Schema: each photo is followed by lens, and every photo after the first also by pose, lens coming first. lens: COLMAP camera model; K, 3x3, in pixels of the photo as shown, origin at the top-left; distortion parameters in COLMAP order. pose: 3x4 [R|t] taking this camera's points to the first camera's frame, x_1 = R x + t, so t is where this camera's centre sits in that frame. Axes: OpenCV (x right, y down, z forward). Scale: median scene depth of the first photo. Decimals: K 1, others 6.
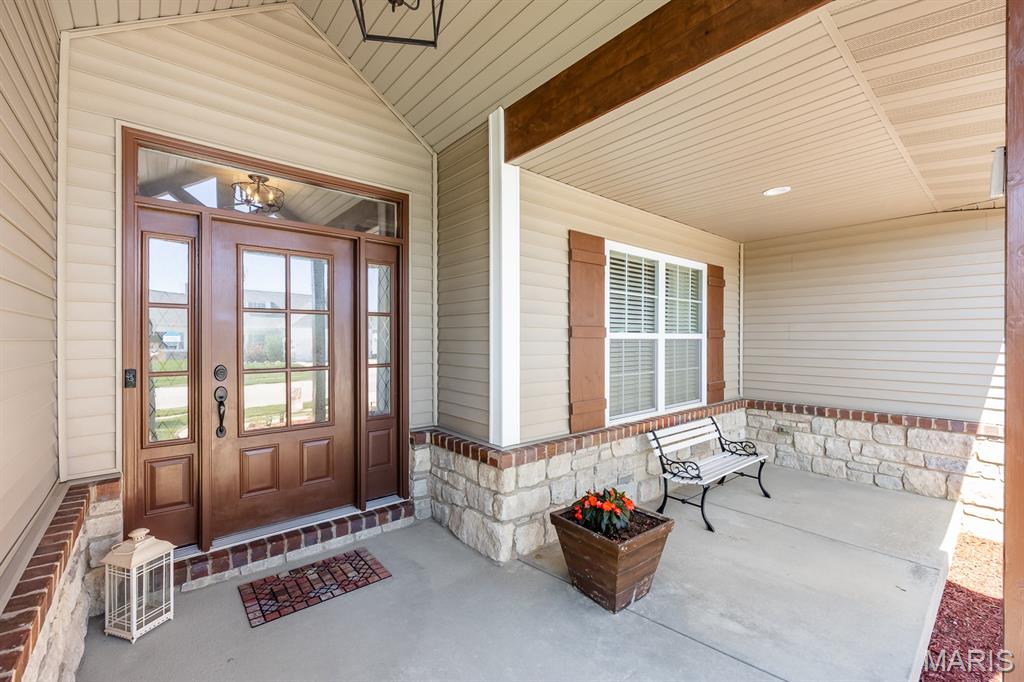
lens RADIAL K [[406.9, 0, 513.6], [0, 406.9, 344.2], [0, 0, 1]] dist [0.004691, 0.000184]
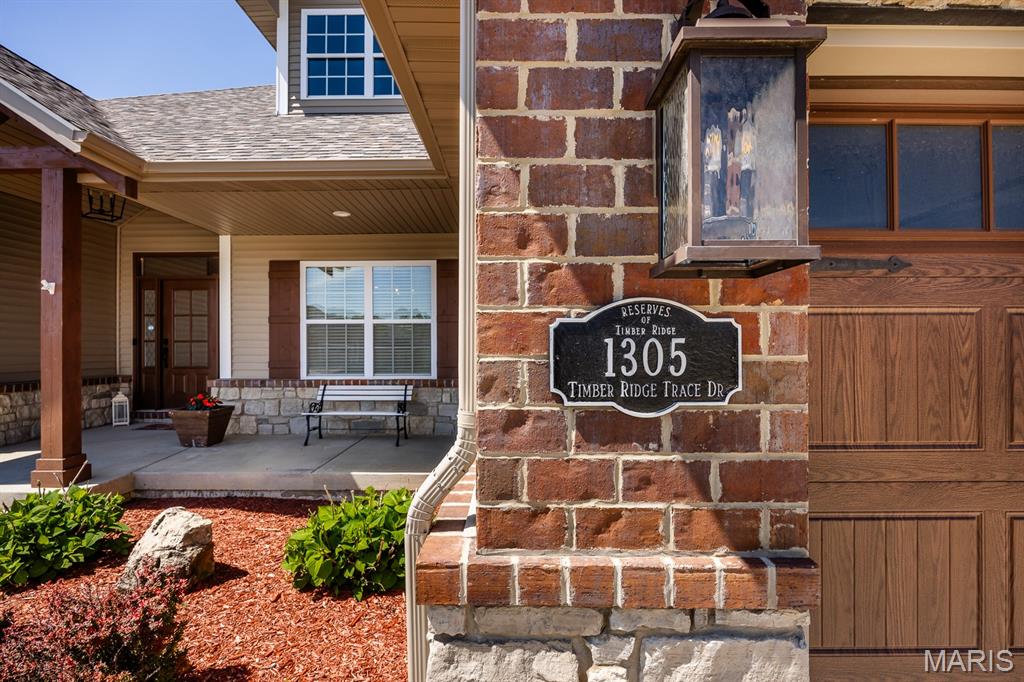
lens RADIAL K [[506.8, 0, 505.1], [0, 506.8, 343.9], [0, 0, 1]] dist [-0.004843, -0.000198]
pose [[0.753904, -0.005818, -0.656958, 2.093045], [-0.004868, 0.999884, -0.014440, 0.088917], [0.656966, 0.014084, 0.753789, 0.040025]]
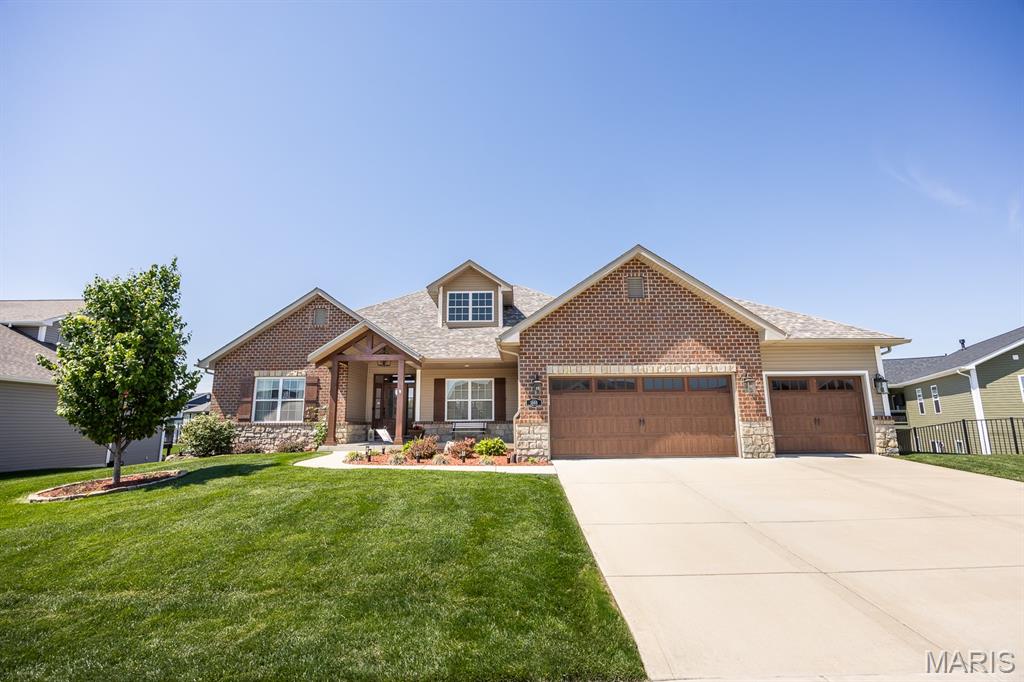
lens RADIAL K [[473.1, 0, 516.4], [0, 473.1, 338.6], [0, 0, 1]] dist [-0.000070, 0.000012]
pose [[0.763095, -0.121503, -0.634763, 4.108864], [0.001429, 0.982484, -0.186343, 0.274774], [0.646285, 0.141290, 0.749902, -2.418920]]
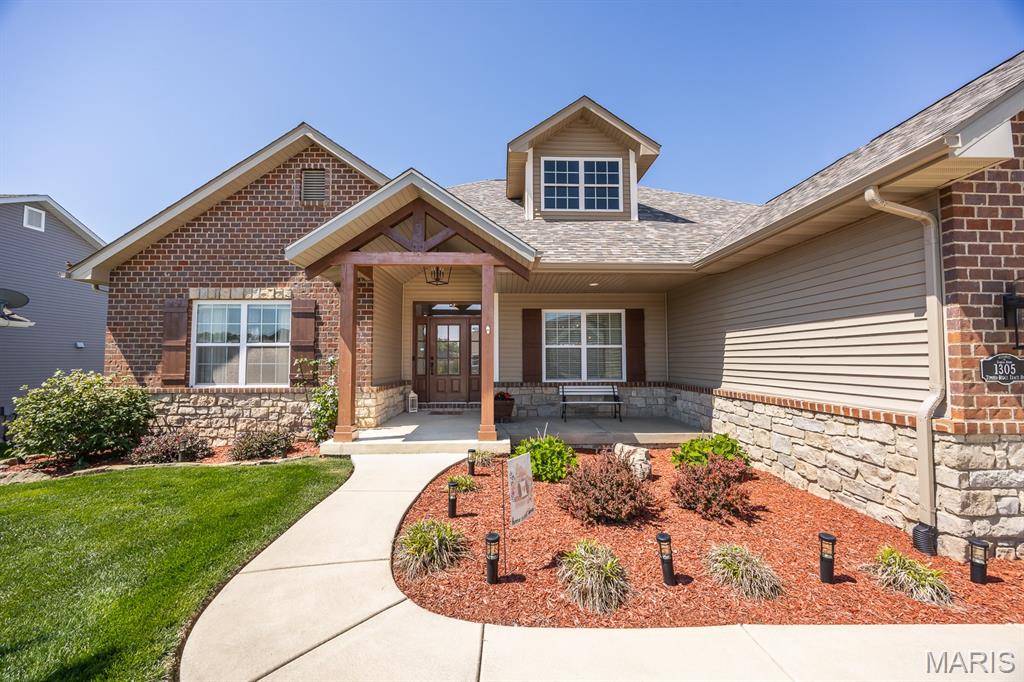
lens RADIAL K [[406.9, 0, 516.6], [0, 406.9, 339.5], [0, 0, 1]] dist [0.004691, 0.000184]
pose [[0.783830, -0.032399, -0.620130, 1.671154], [-0.005010, 0.998276, -0.058488, 0.084874], [0.620956, 0.048951, 0.782316, -1.096375]]
